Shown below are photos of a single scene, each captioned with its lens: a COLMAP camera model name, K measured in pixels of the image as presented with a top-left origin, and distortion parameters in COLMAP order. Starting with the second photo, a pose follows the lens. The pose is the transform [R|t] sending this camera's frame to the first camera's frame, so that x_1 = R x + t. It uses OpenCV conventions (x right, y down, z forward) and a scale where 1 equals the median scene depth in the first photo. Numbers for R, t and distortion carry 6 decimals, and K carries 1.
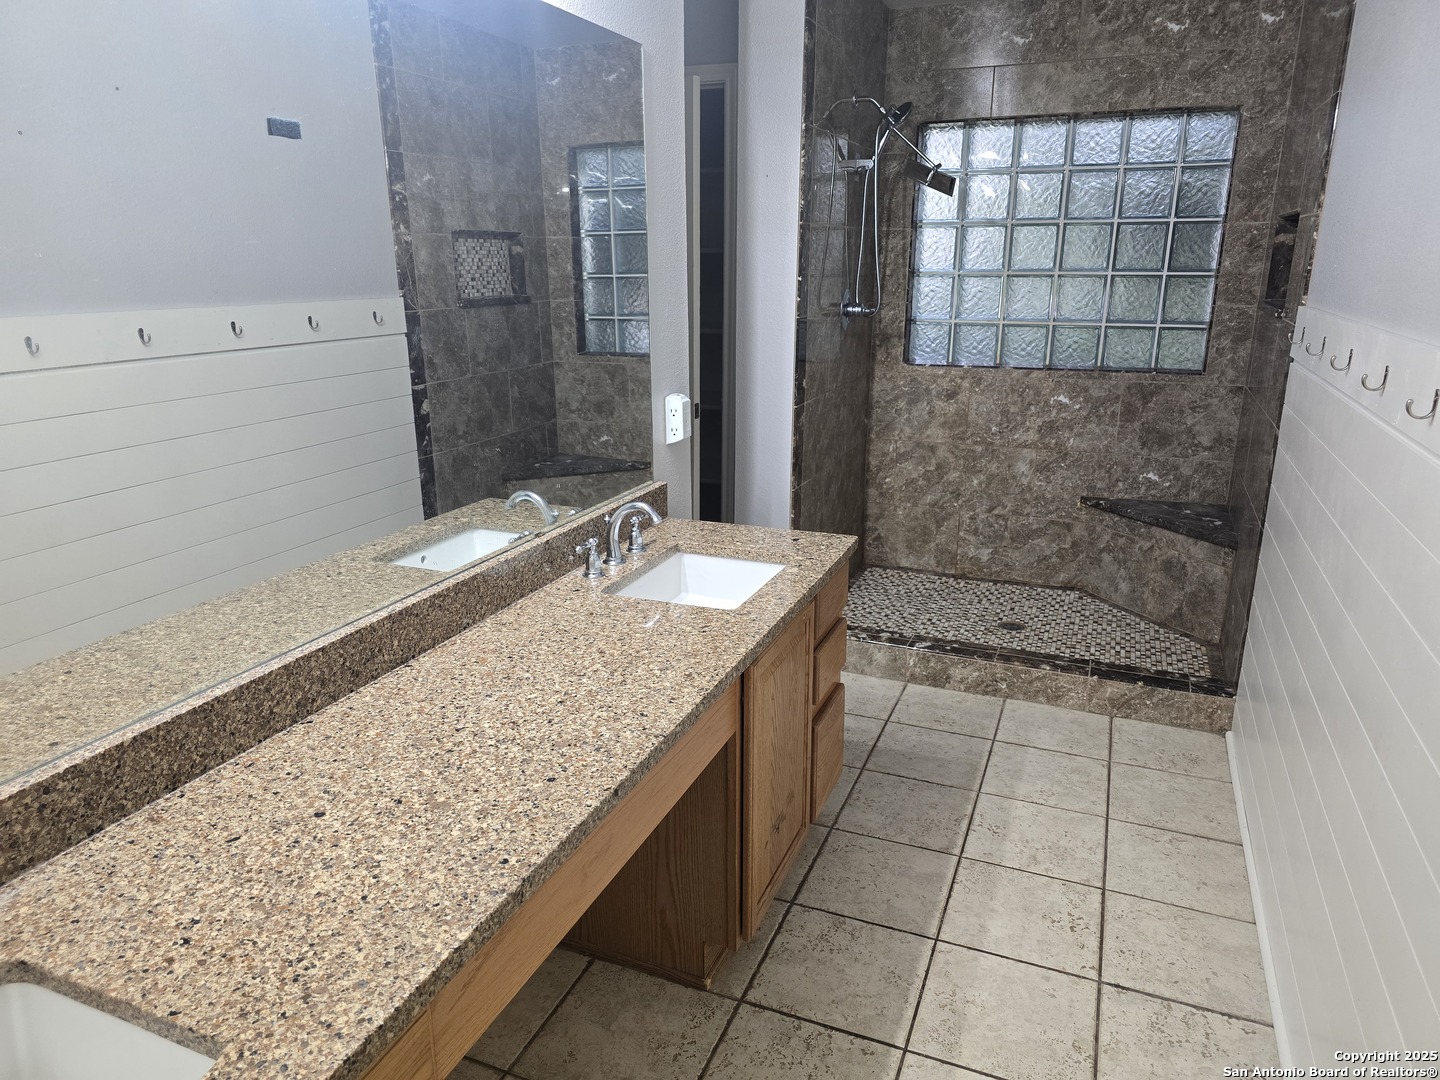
lens RADIAL K [[963.8, 0, 698.0], [0, 963.8, 537.7], [0, 0, 1]] dist [0.035696, -0.040426]
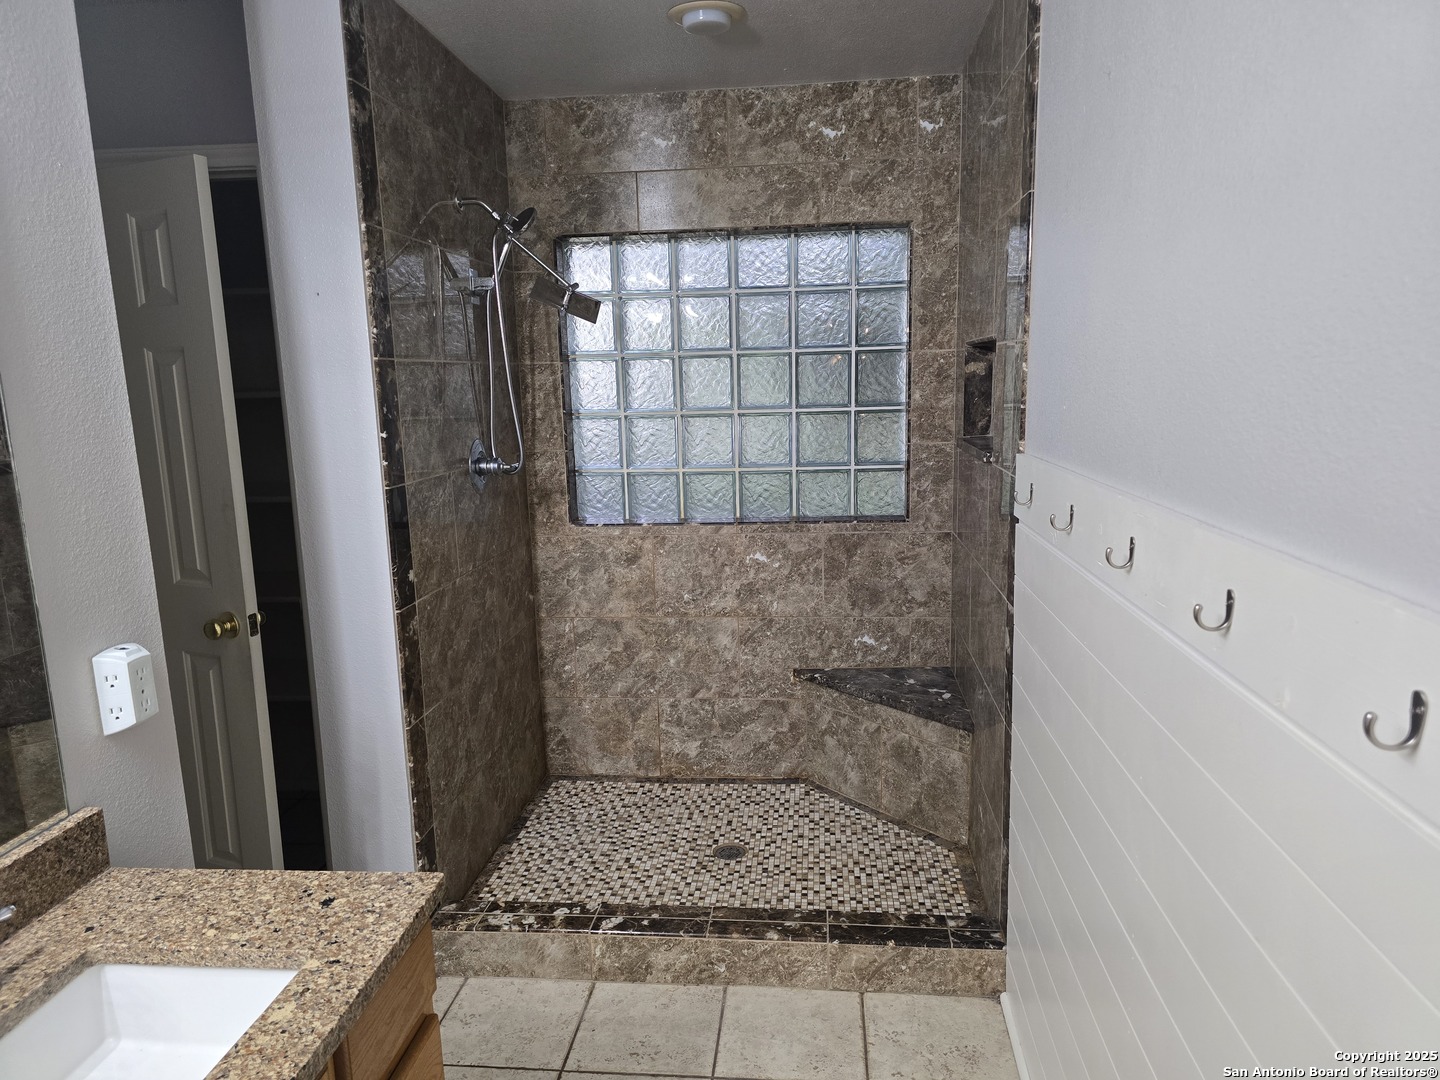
lens RADIAL K [[963.8, 0, 711.7], [0, 963.8, 544.2], [0, 0, 1]] dist [0.035696, -0.040426]
pose [[0.955852, -0.071134, 0.285108, 0.108676], [0.104309, 0.989207, -0.102901, -0.078942], [-0.274711, 0.128097, 0.952956, 0.234504]]
